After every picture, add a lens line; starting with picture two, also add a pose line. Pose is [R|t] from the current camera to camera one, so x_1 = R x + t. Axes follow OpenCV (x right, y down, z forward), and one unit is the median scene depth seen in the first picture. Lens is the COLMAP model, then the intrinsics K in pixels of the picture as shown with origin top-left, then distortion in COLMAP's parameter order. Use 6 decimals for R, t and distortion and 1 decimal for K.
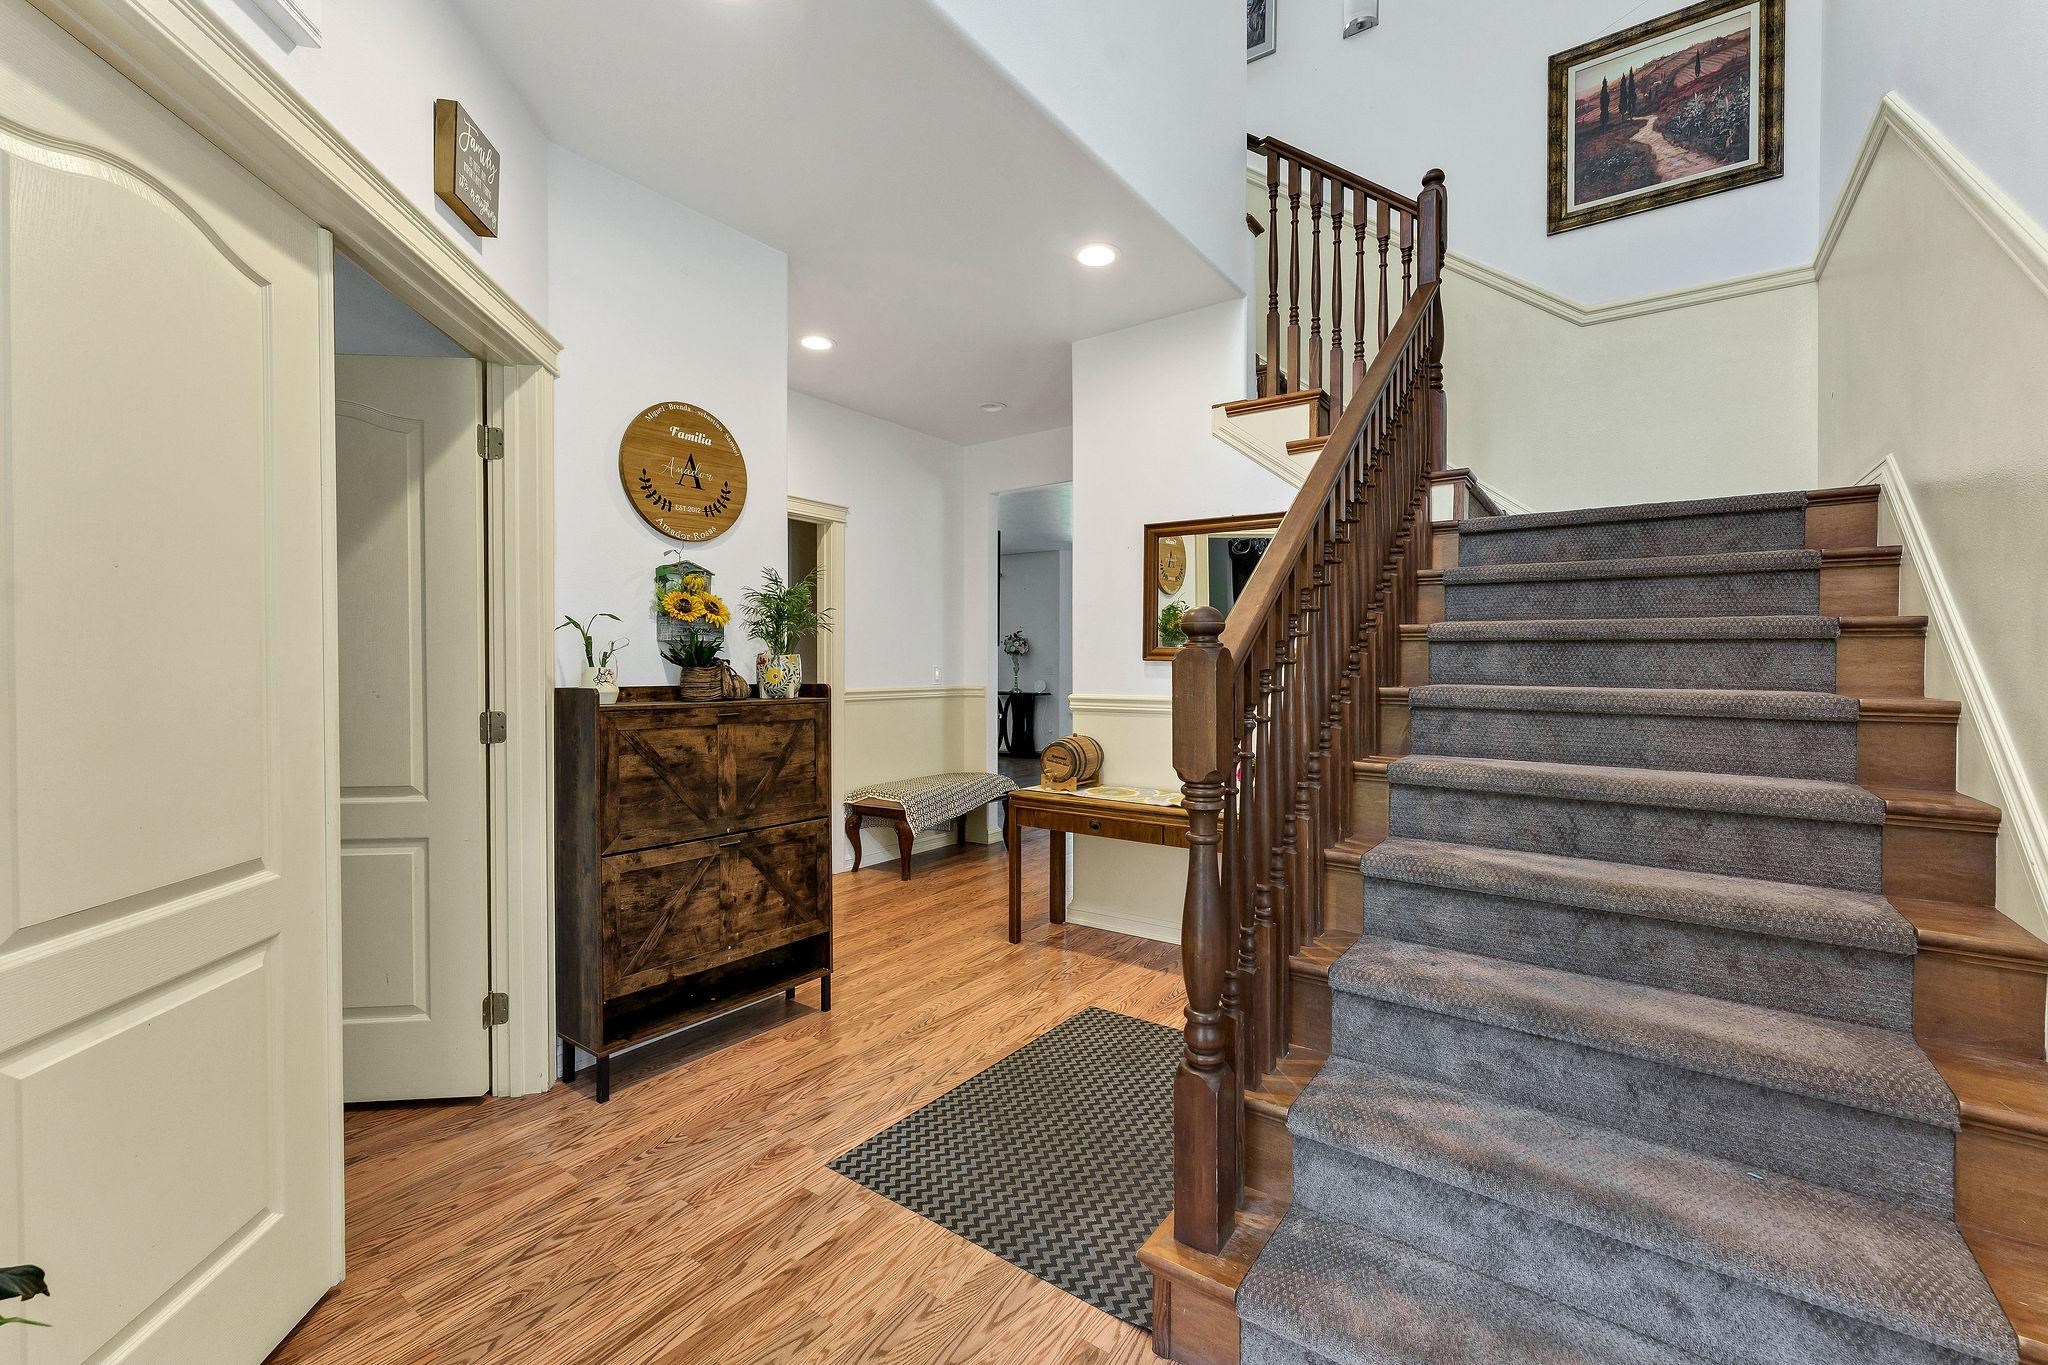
lens RADIAL K [[857.1, 0, 1024.1], [0, 857.1, 680.1], [0, 0, 1]] dist [0.001927, 0.000019]
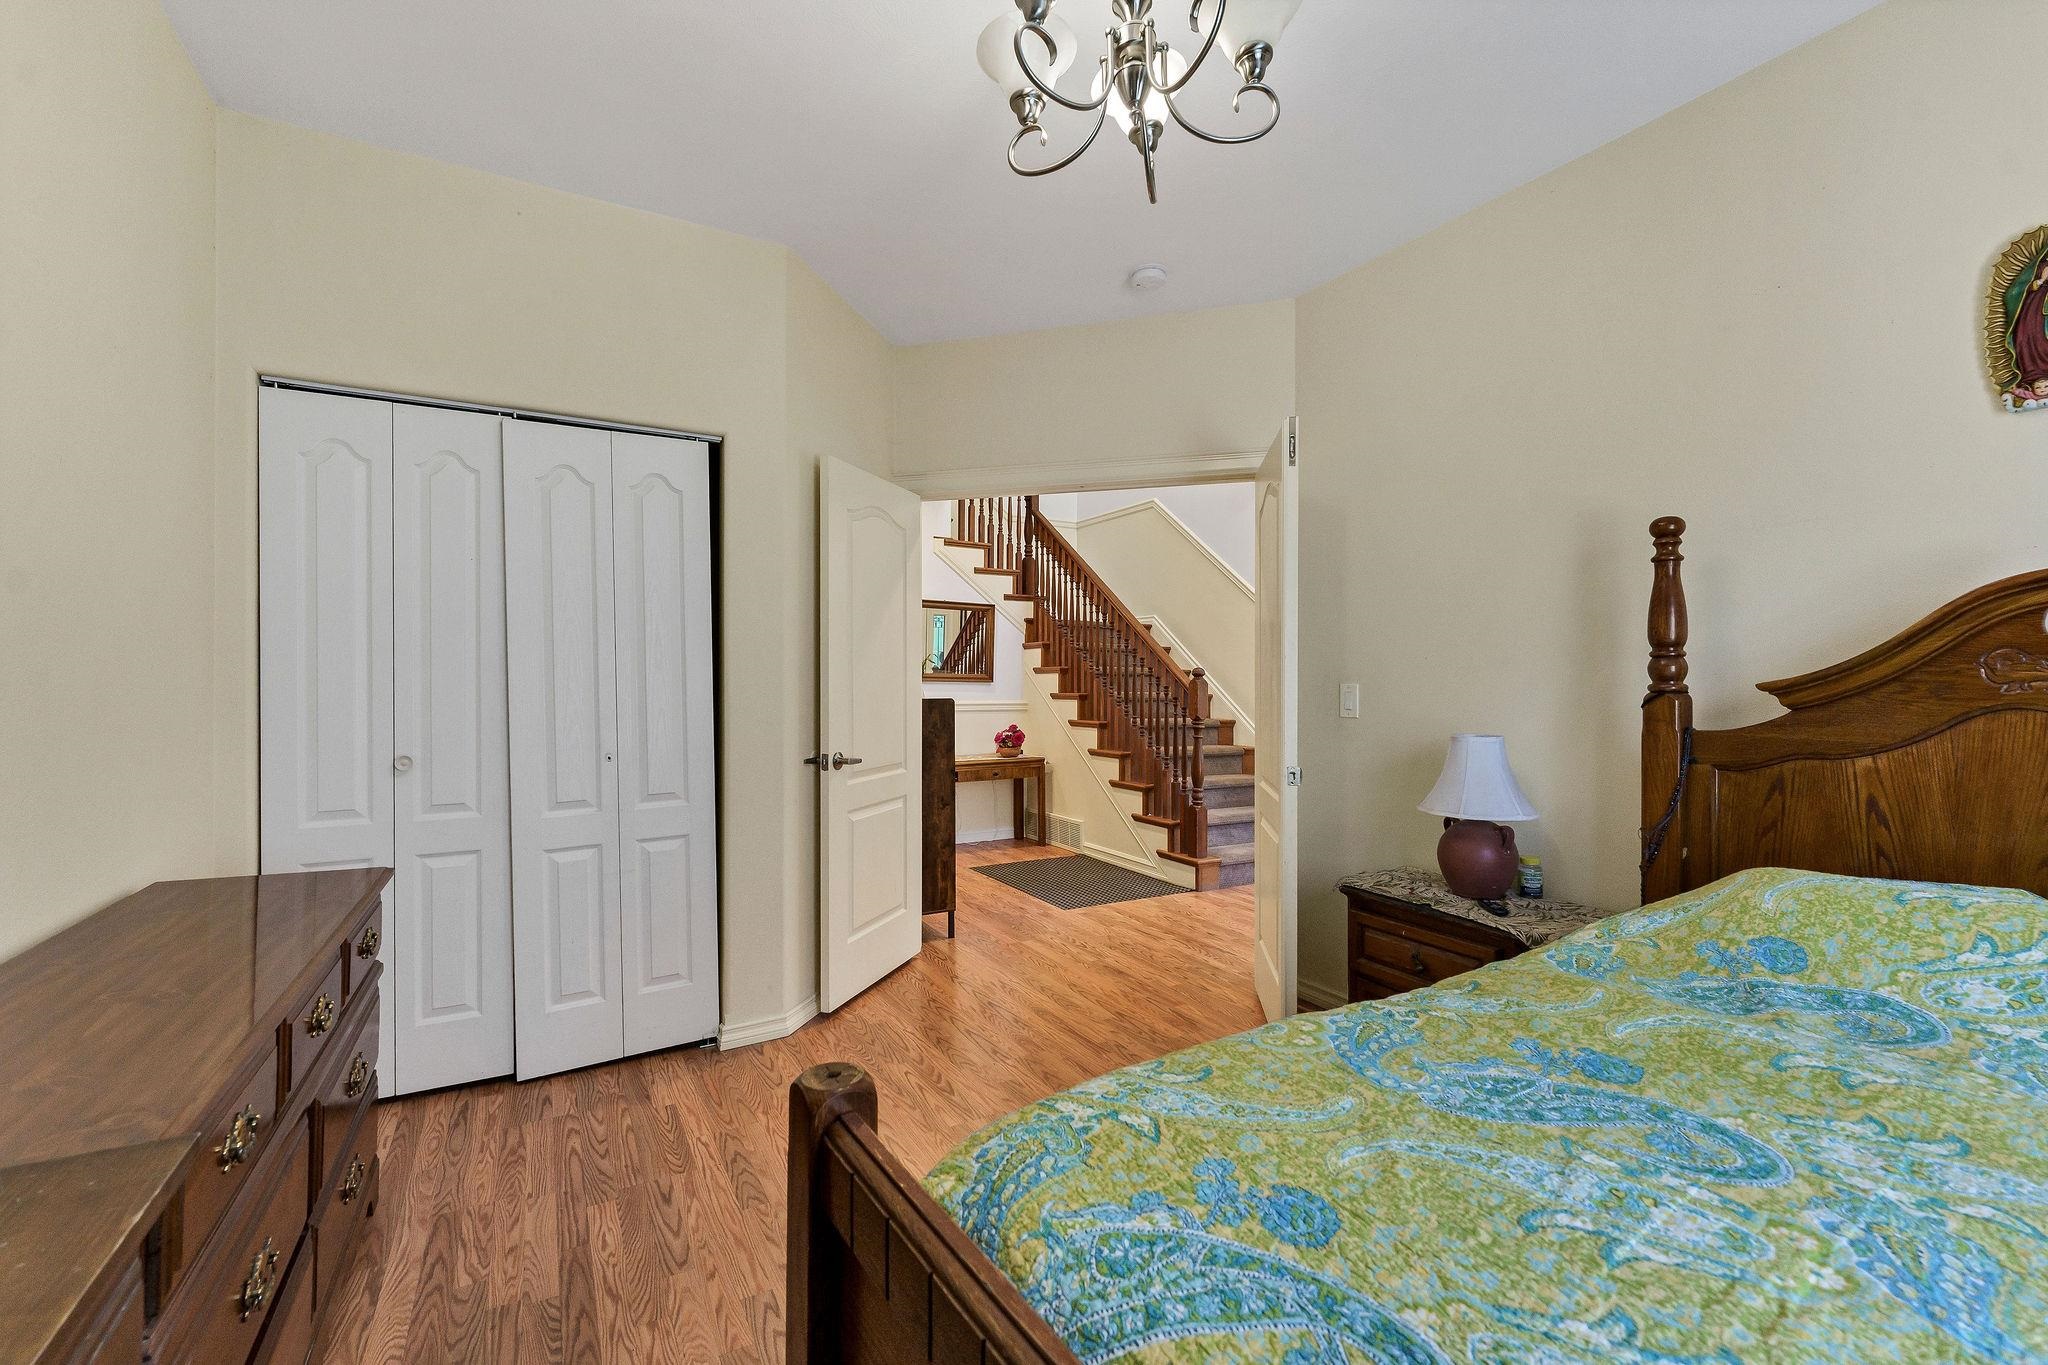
lens RADIAL K [[857.1, 0, 1022.3], [0, 857.1, 685.7], [0, 0, 1]] dist [0.001927, 0.000019]
pose [[0.423250, 0.001114, 0.906012, -2.082530], [0.005007, 0.999981, -0.003568, -0.007767], [-0.905999, 0.006046, 0.423236, 0.141558]]
